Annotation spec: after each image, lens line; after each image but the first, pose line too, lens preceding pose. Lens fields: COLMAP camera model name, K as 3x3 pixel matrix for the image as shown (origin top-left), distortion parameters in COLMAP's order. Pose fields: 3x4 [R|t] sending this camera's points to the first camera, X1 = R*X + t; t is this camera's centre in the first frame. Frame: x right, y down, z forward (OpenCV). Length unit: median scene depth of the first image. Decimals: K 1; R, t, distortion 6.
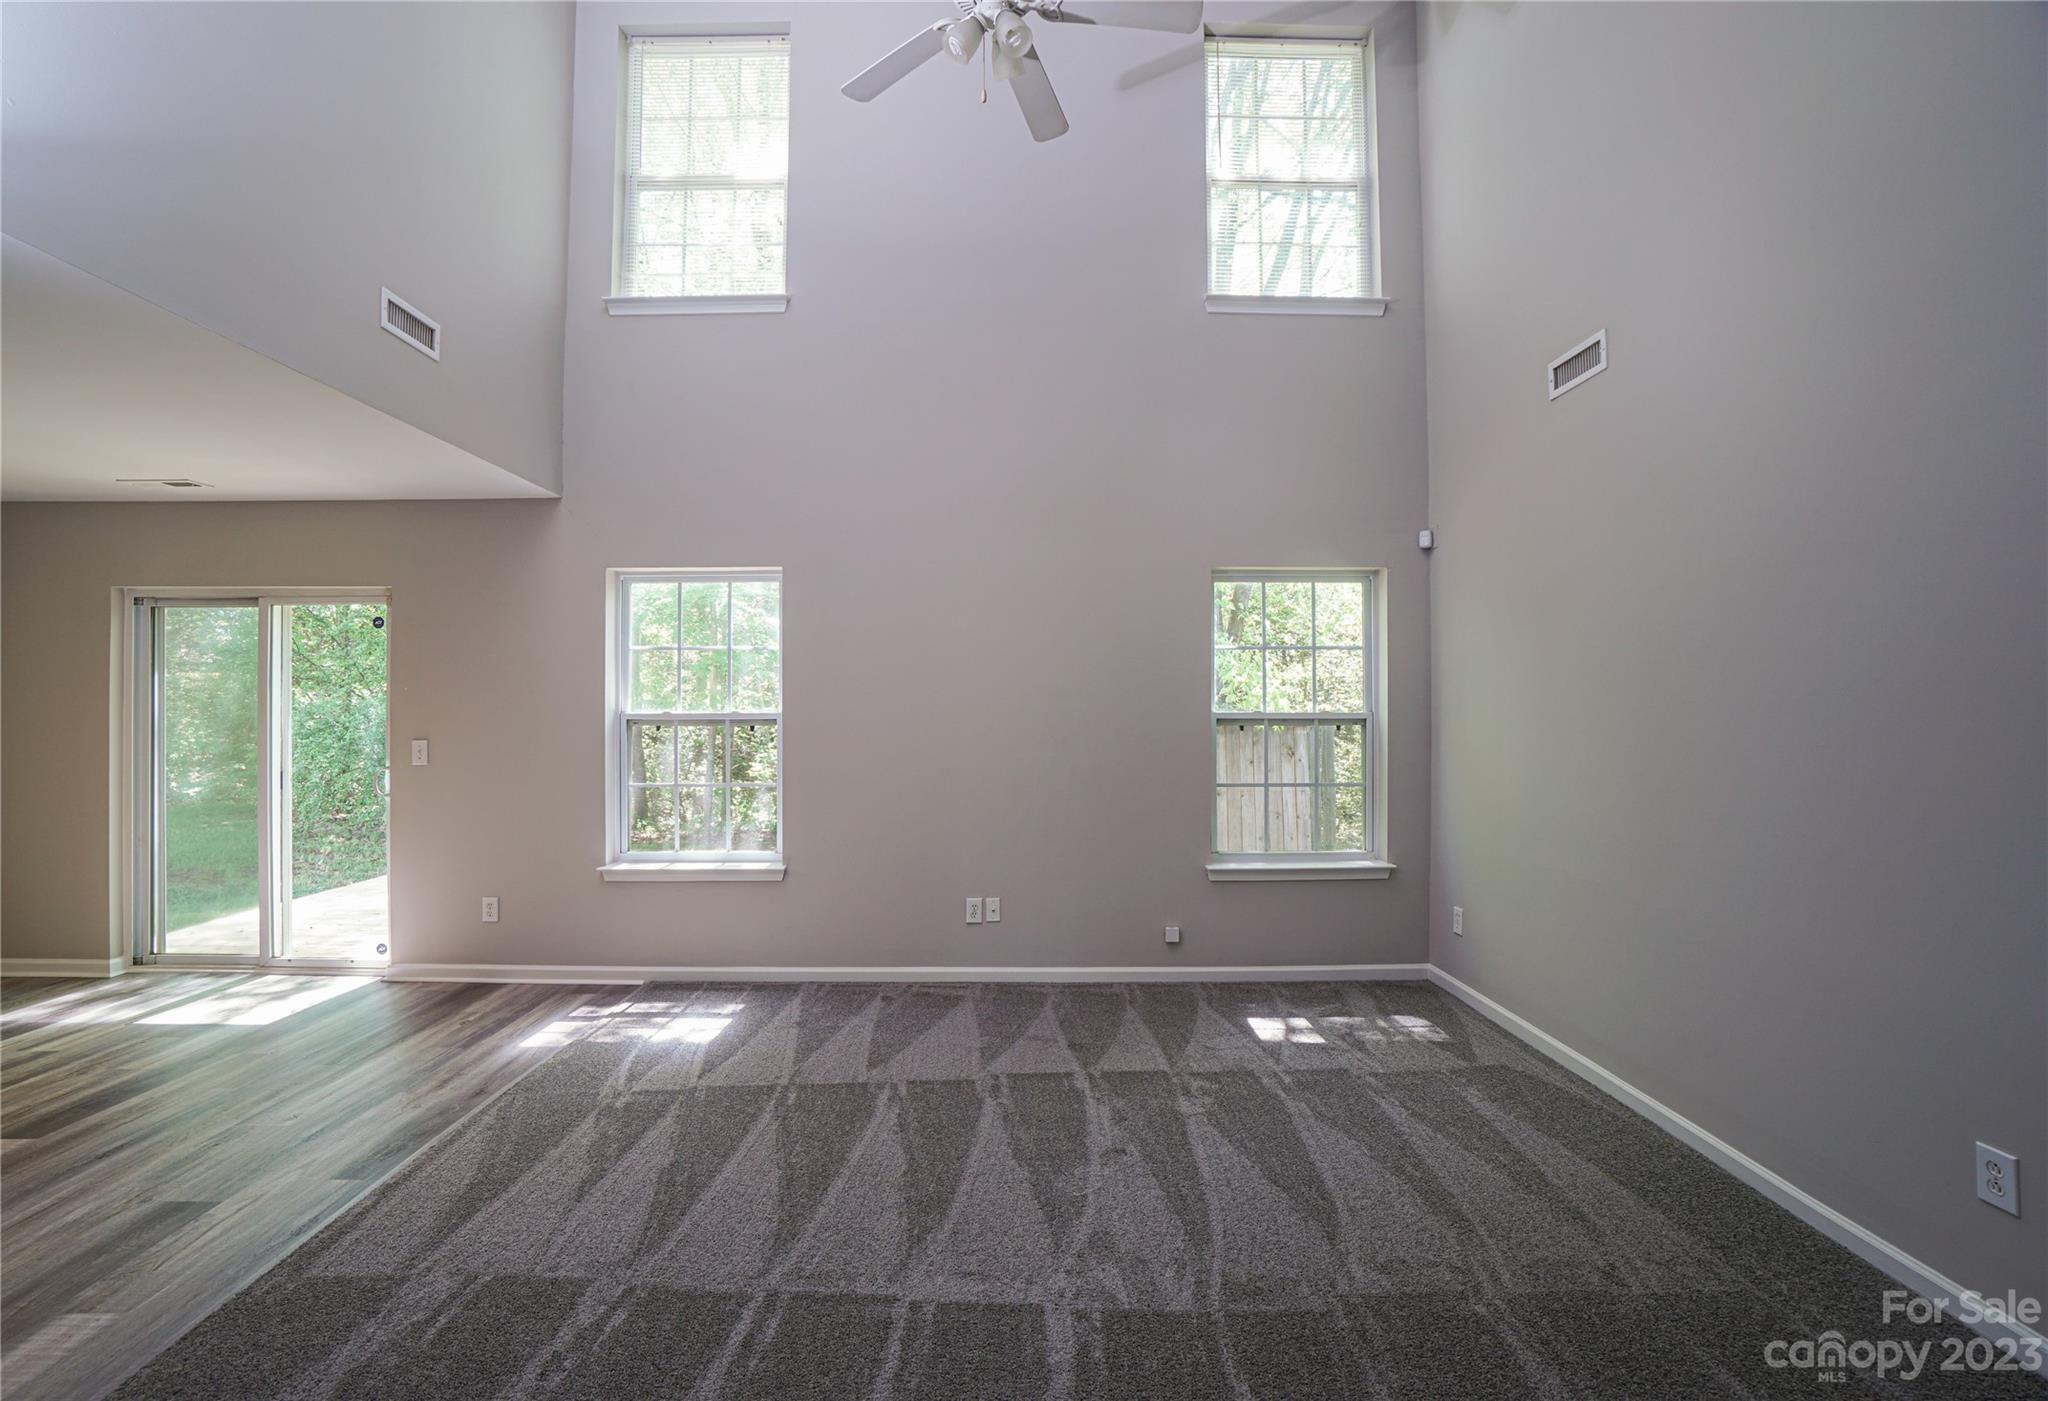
lens RADIAL K [[953.7, 0, 1015.9], [0, 953.7, 695.3], [0, 0, 1]] dist [-0.033528, 0.002691]
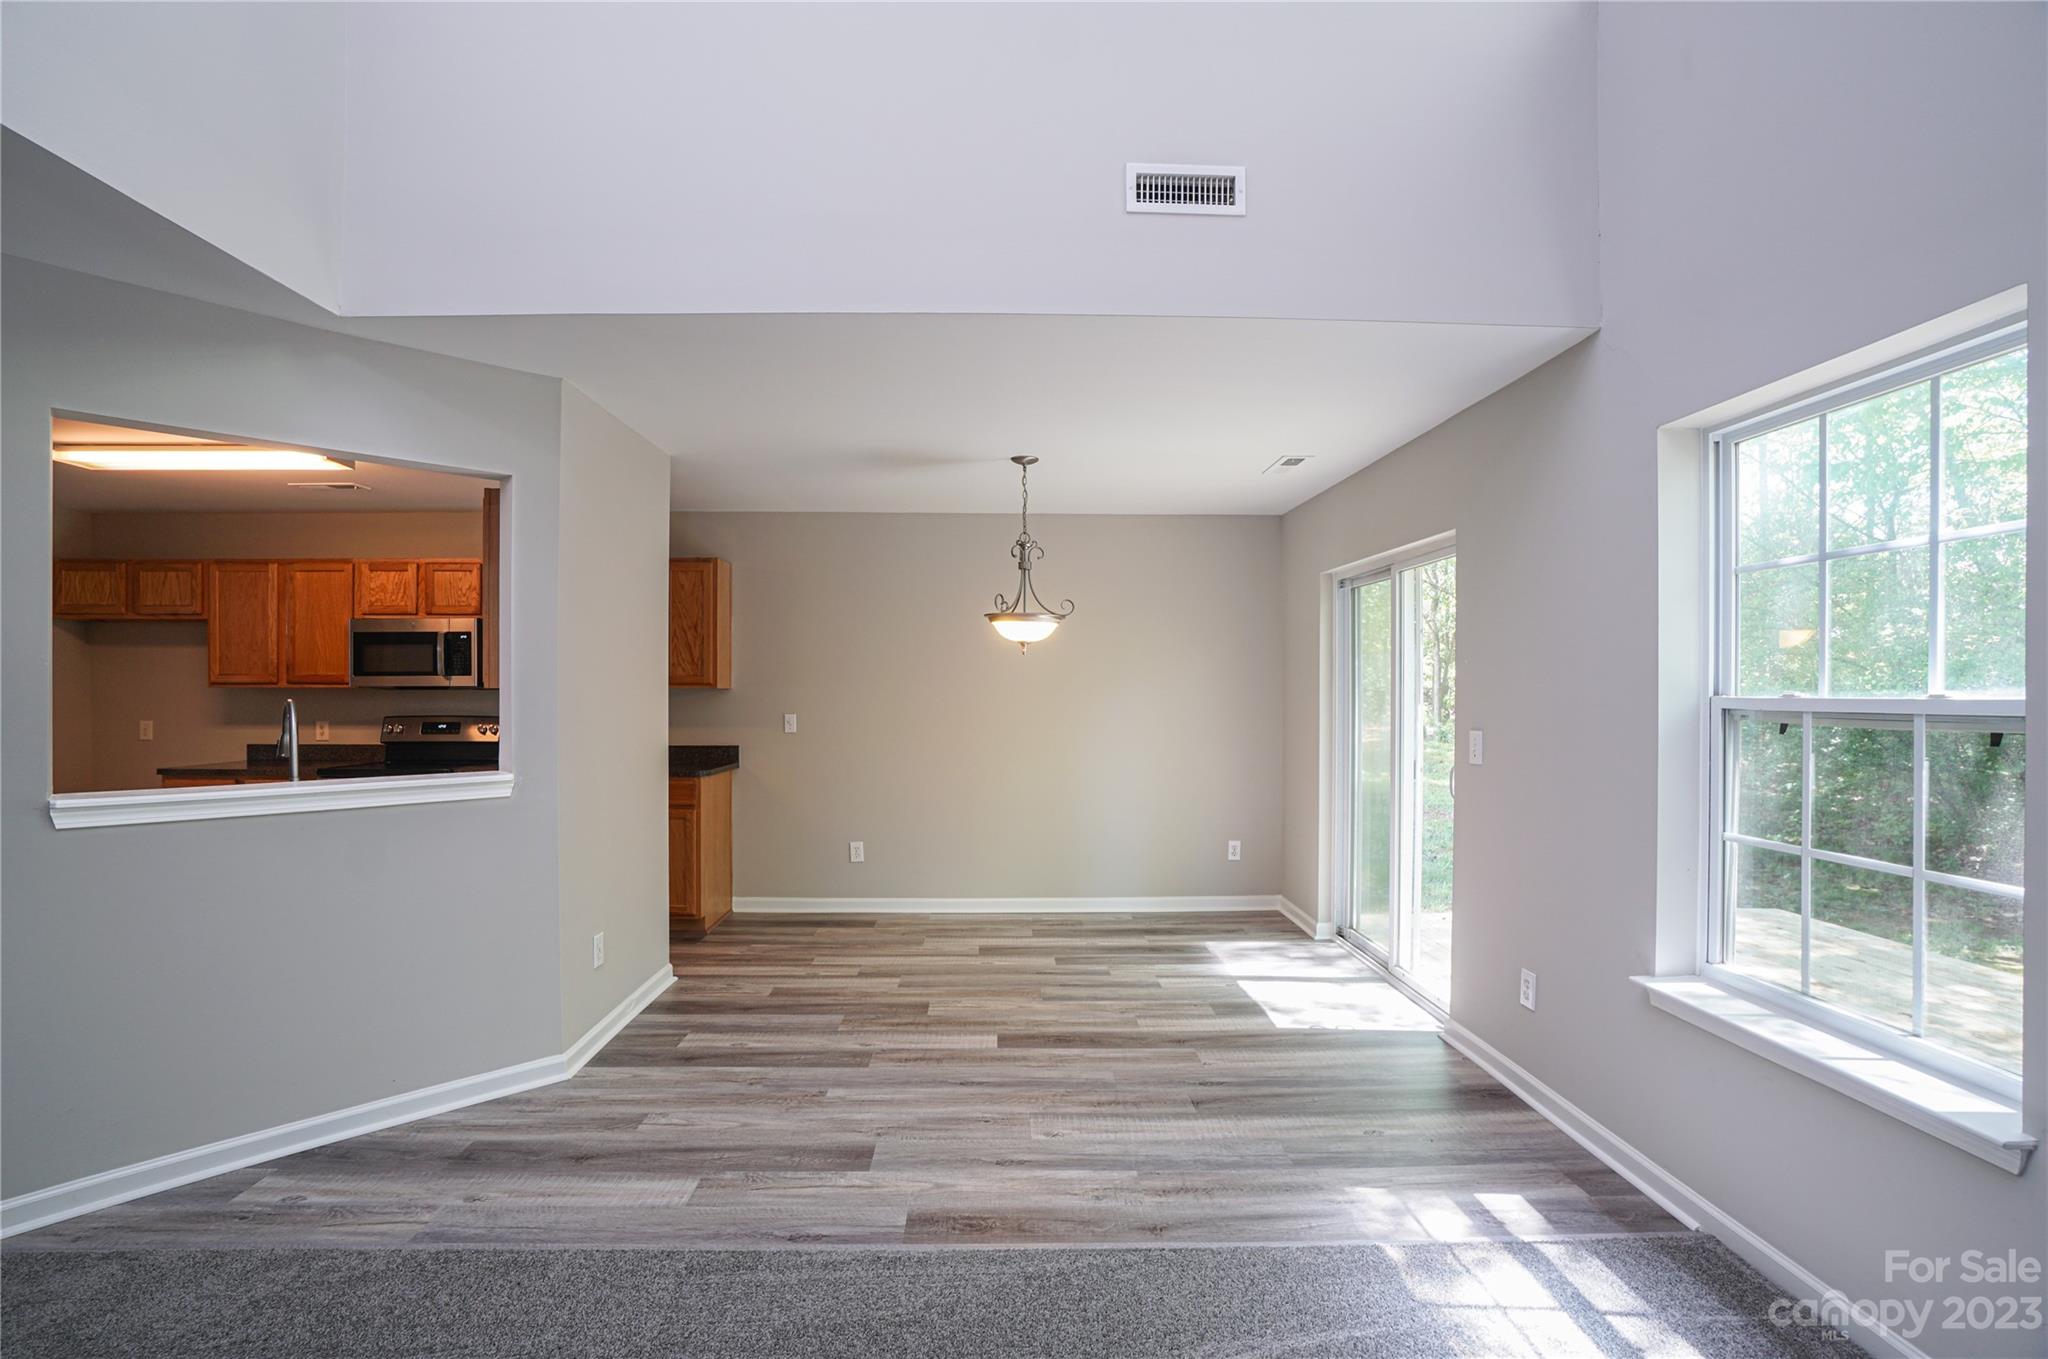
lens RADIAL K [[936.6, 0, 1021.9], [0, 936.6, 693.3], [0, 0, 1]] dist [-0.033403, 0.003458]
pose [[0.015003, 0.006627, -0.999865, 0.094168], [0.012814, 0.999895, 0.006819, 0.009692], [0.999805, -0.012915, 0.014917, 0.676106]]
